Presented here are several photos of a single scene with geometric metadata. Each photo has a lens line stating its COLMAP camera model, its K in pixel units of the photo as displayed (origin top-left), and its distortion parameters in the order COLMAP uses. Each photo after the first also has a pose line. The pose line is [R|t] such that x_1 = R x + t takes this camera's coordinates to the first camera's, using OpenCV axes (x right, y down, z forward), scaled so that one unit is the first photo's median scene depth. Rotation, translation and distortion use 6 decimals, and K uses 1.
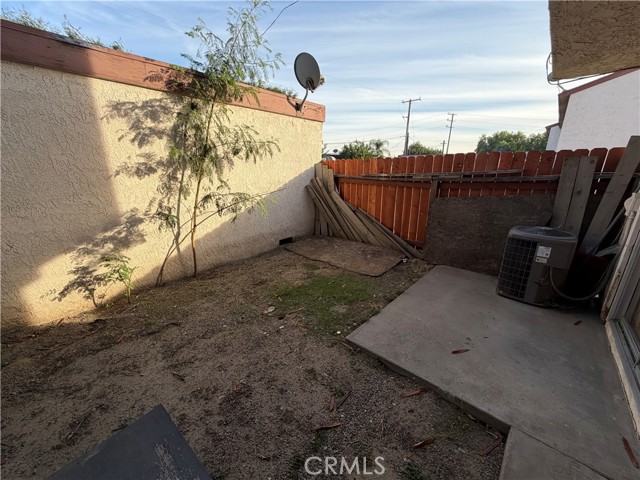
lens RADIAL K [[254.7, 0, 319.7], [0, 254.7, 242.7], [0, 0, 1]] dist [-0.000100, -0.000758]
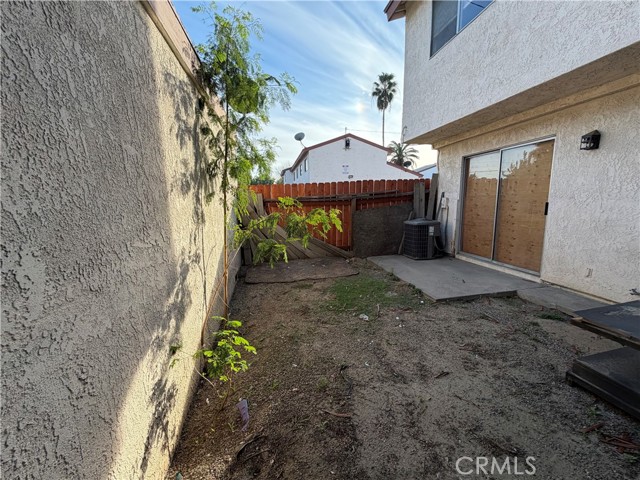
lens RADIAL K [[254.7, 0, 318.7], [0, 254.7, 239.0], [0, 0, 1]] dist [-0.000100, -0.000758]
pose [[0.604928, -0.144507, 0.783058, -1.121637], [0.258122, 0.965881, -0.021158, -0.071092], [-0.753283, 0.214924, 0.621589, 0.450824]]
